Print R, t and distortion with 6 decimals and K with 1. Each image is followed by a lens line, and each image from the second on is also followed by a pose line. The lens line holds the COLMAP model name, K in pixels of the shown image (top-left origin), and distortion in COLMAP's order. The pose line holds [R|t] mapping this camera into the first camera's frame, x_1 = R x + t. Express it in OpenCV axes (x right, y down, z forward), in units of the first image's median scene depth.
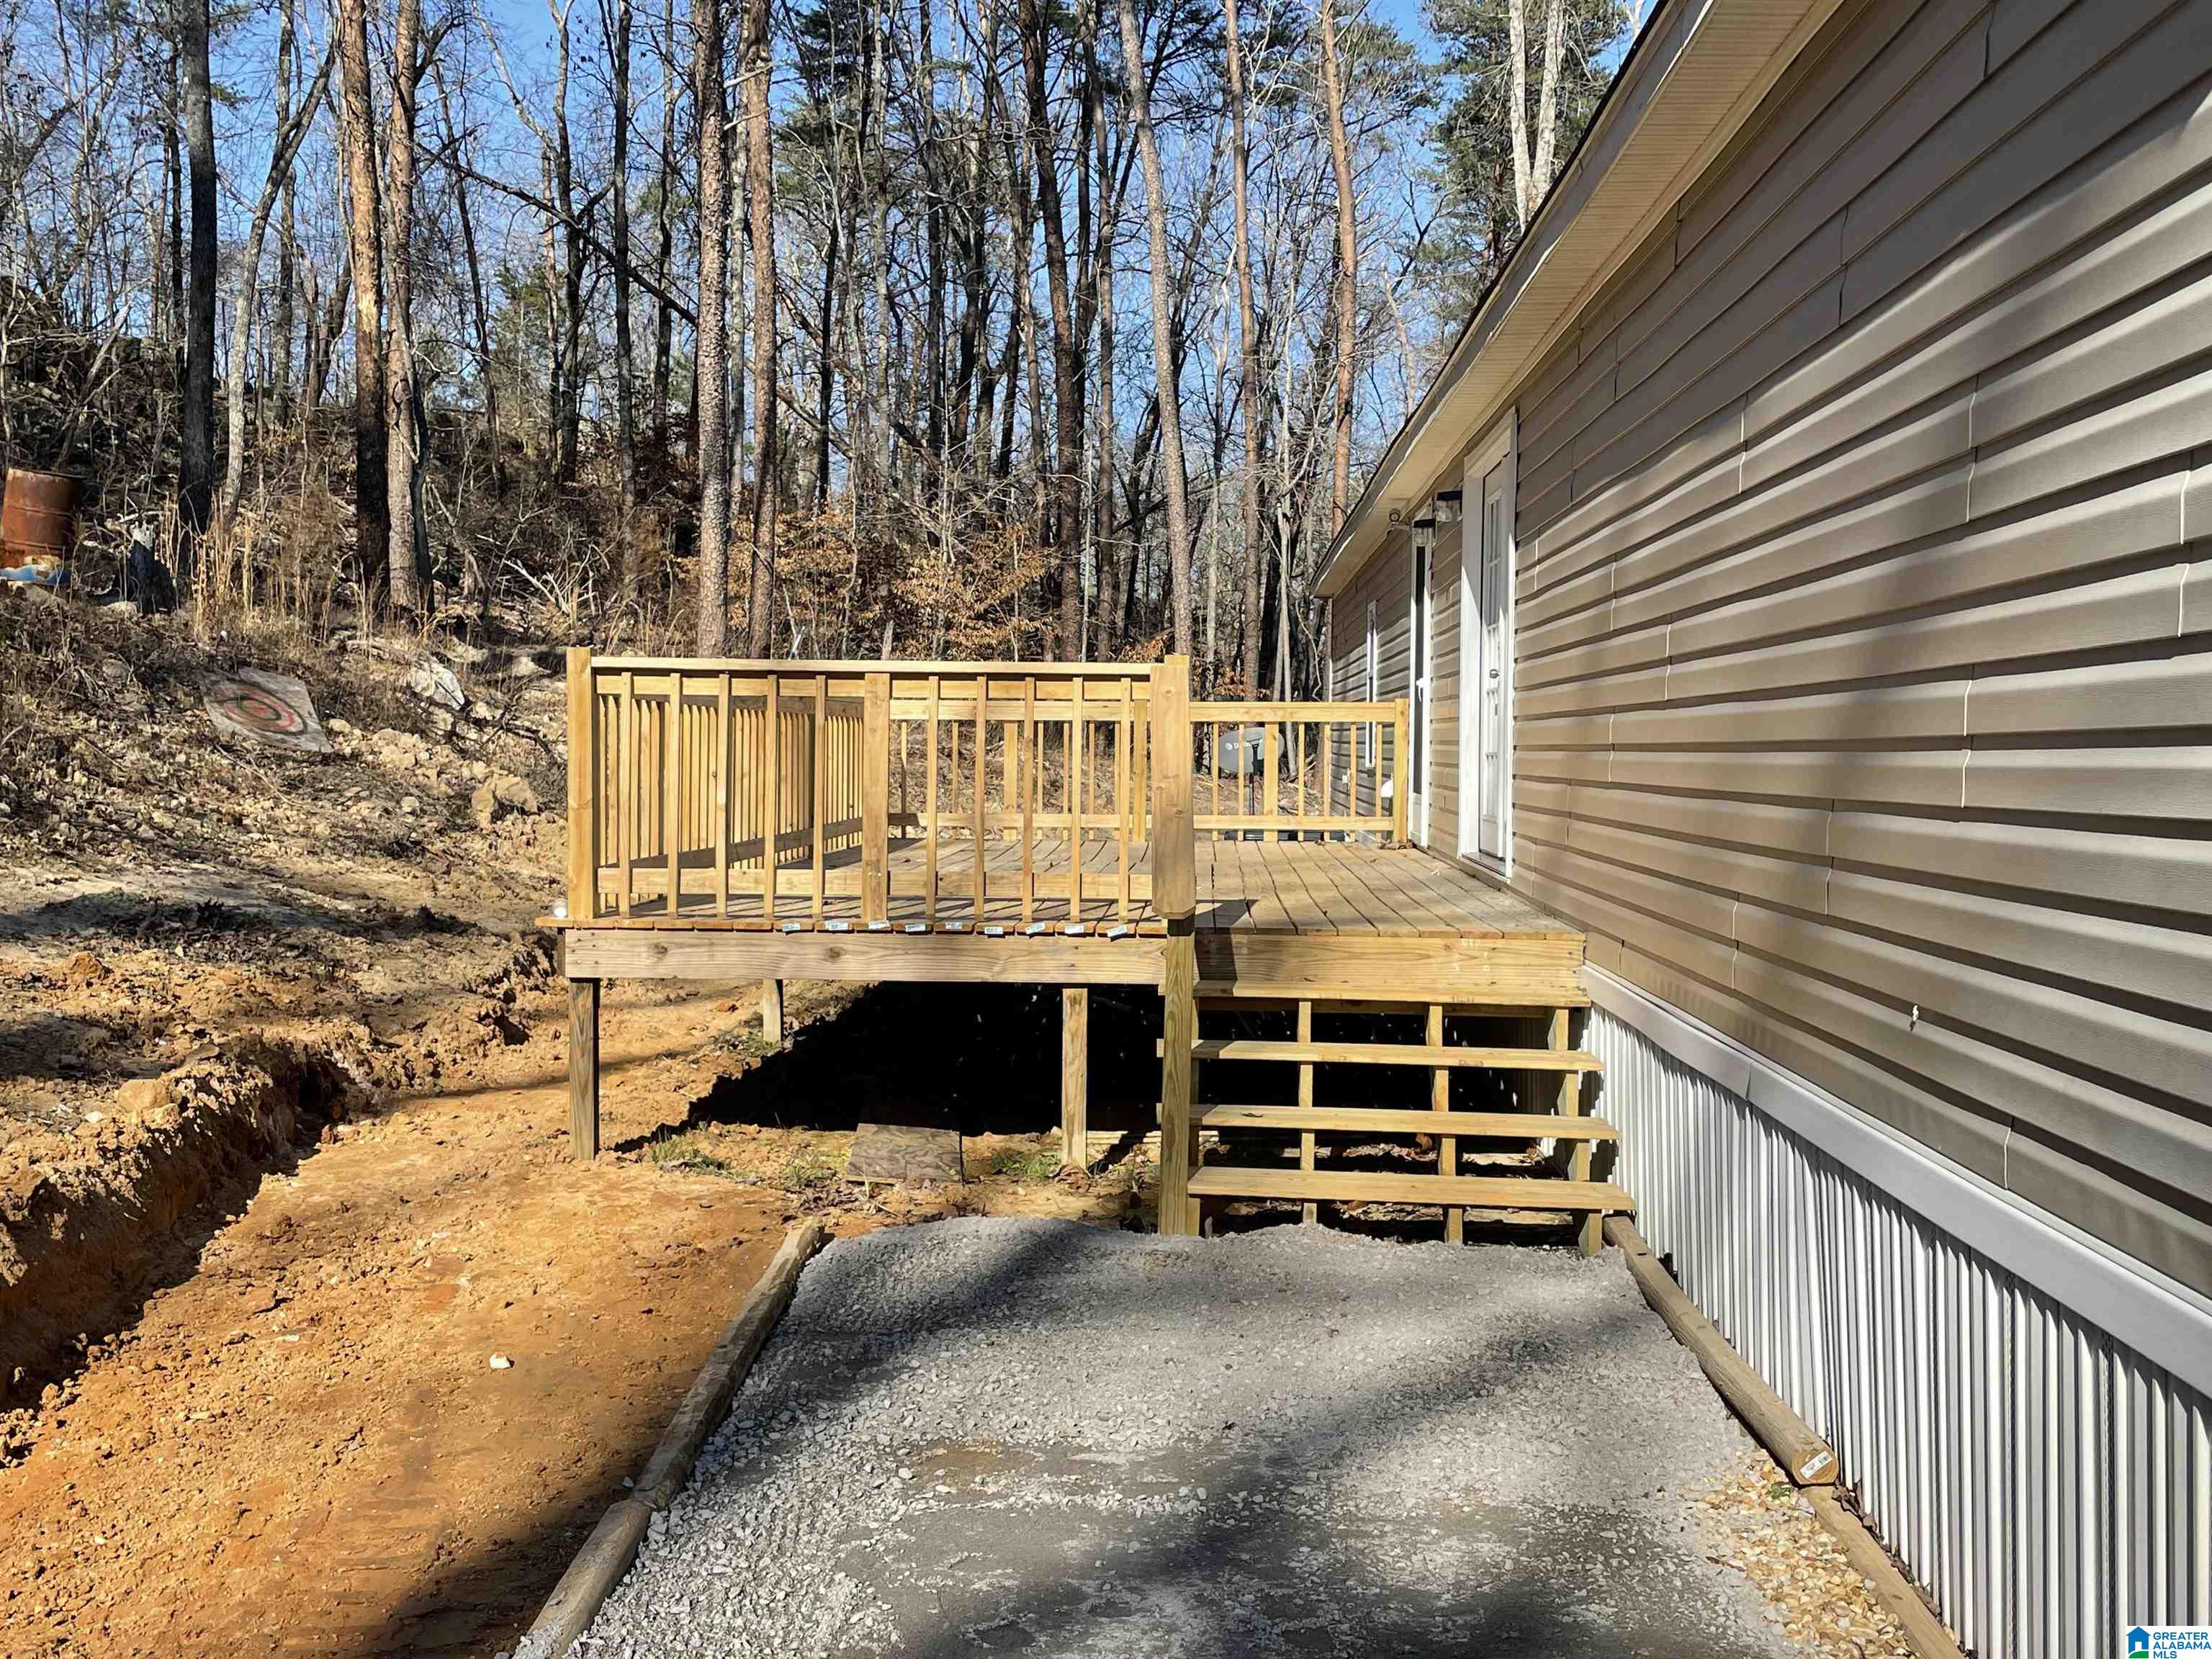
lens RADIAL K [[2257.9, 0, 1104.5], [0, 2257.9, 828.7], [0, 0, 1]] dist [0.102868, 0.000000]
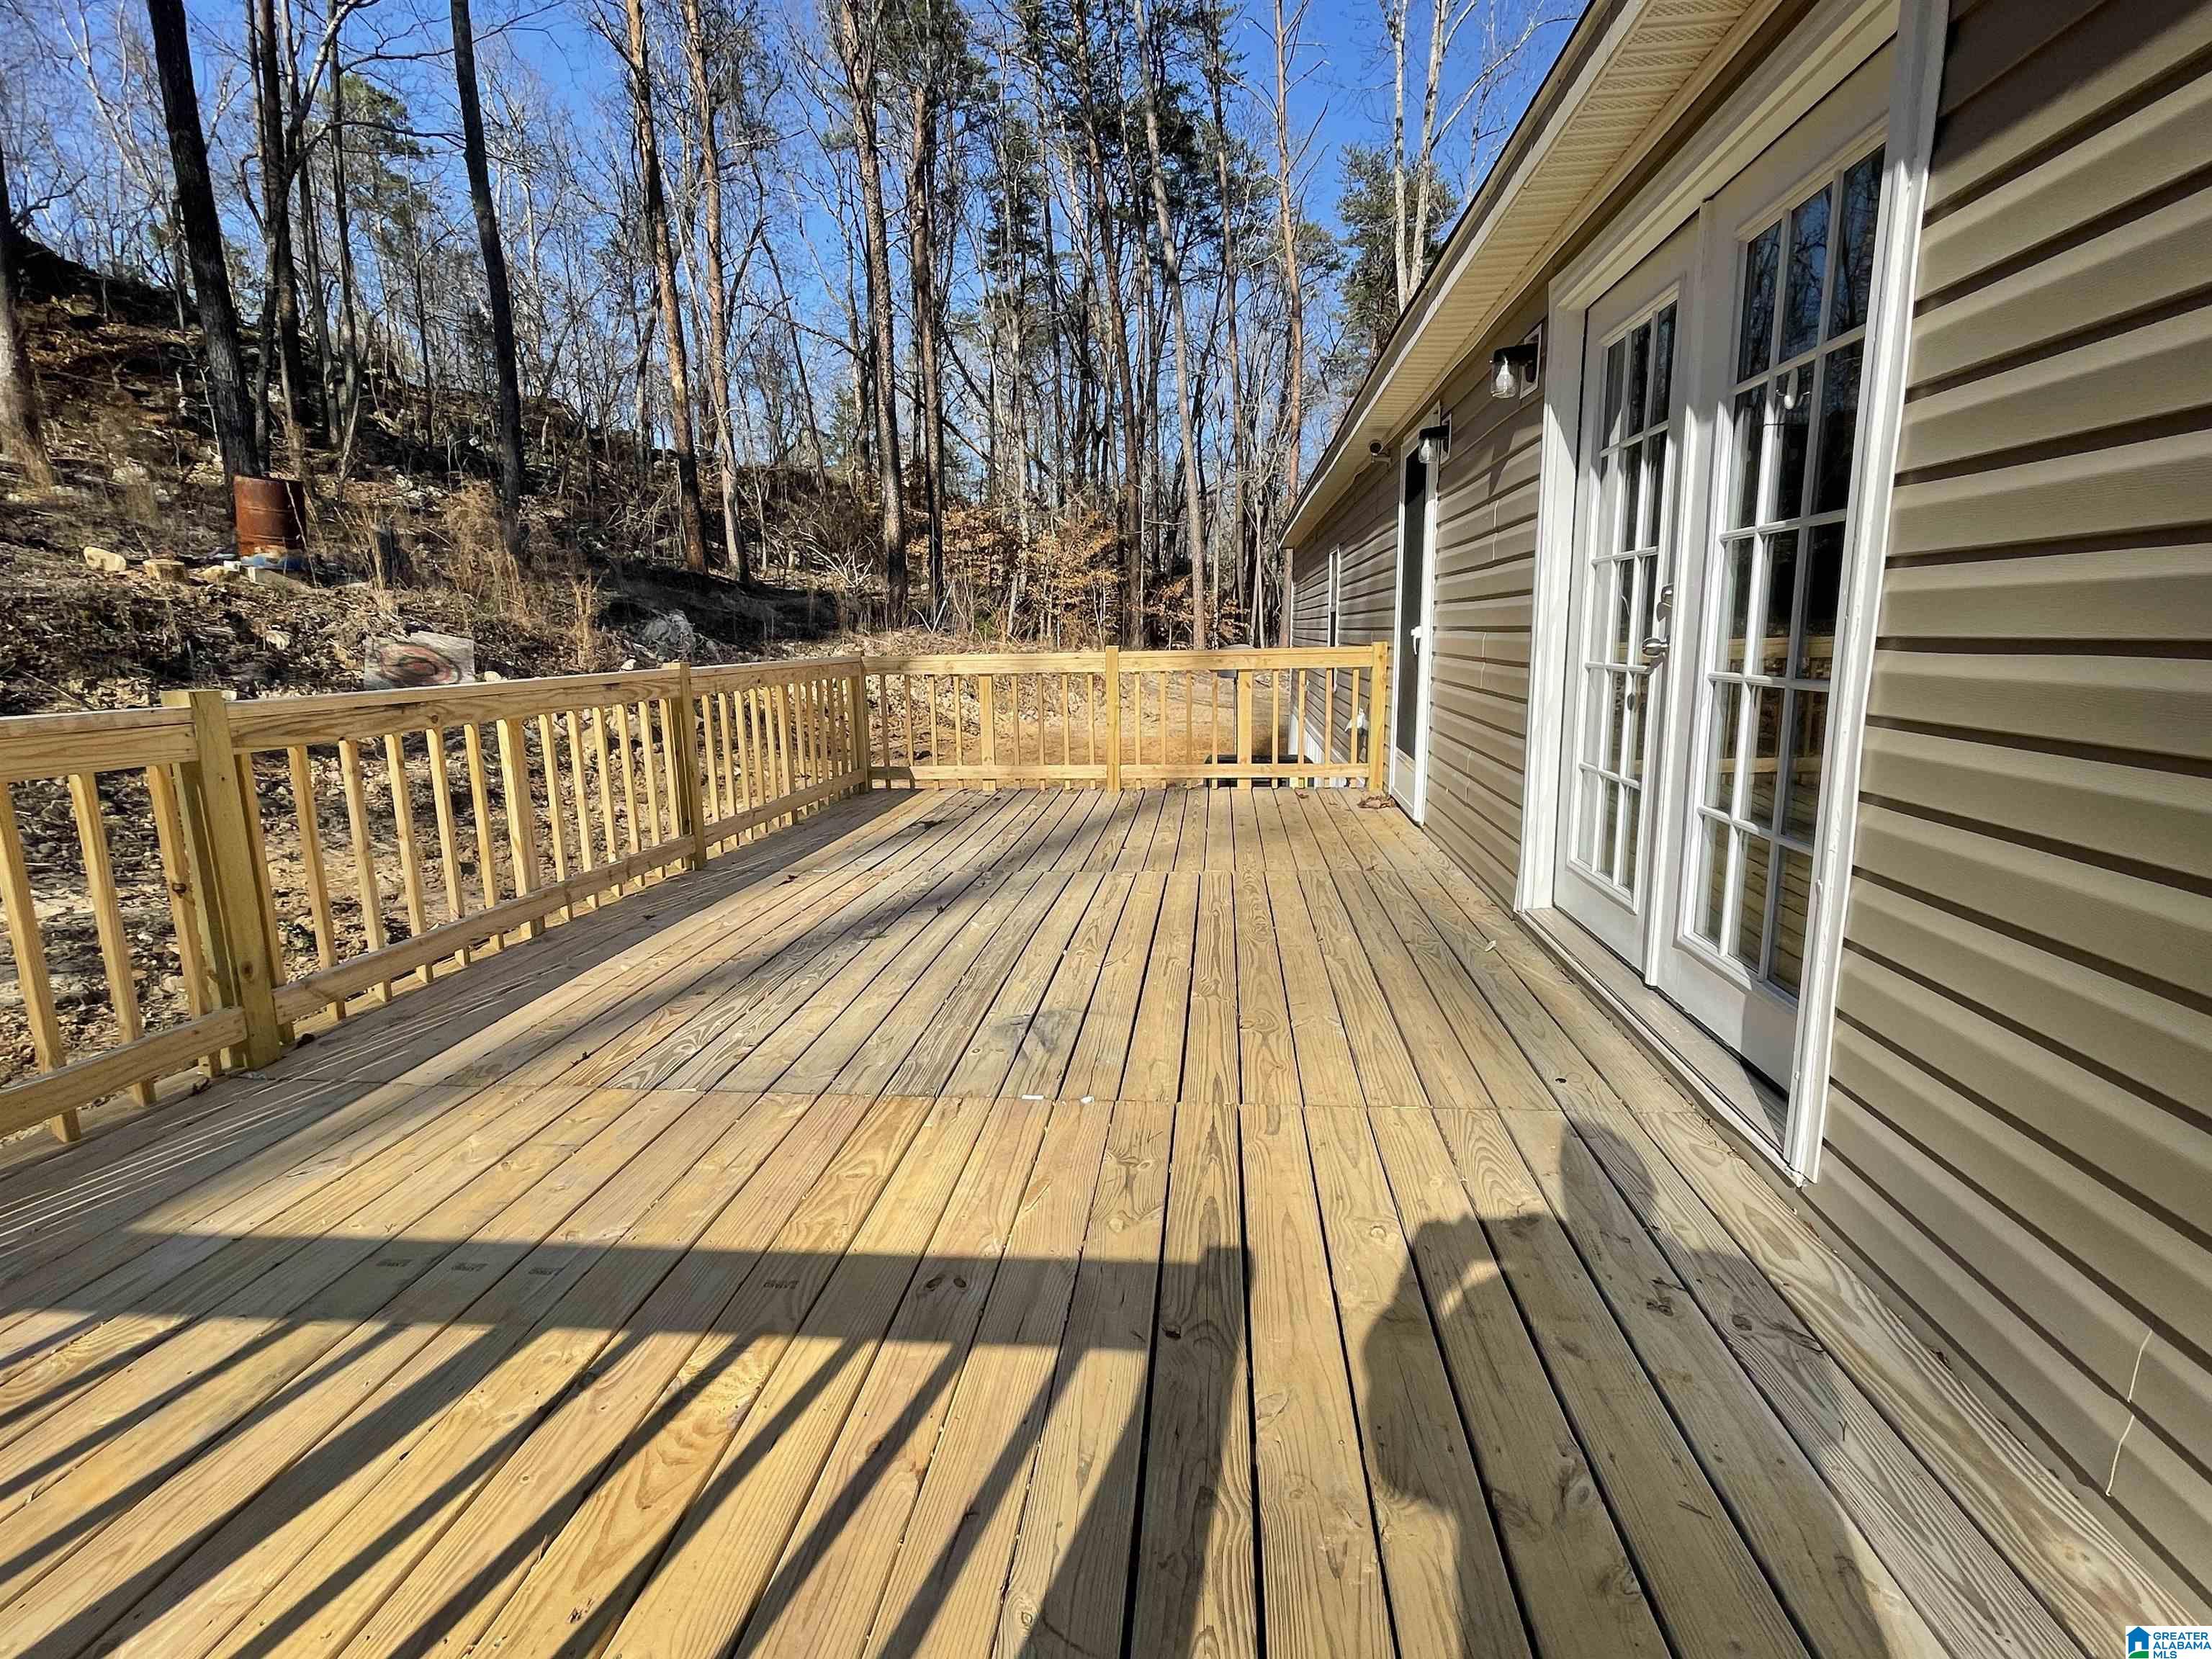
lens RADIAL K [[1065.2, 0, 1099.7], [0, 1065.2, 826.7], [0, 0, 1]] dist [0.006010, 0.001090]
pose [[0.997402, -0.014094, -0.070641, 0.013434], [0.024018, 0.989623, 0.141669, -0.014781], [0.067912, -0.142998, 0.987390, 0.167793]]
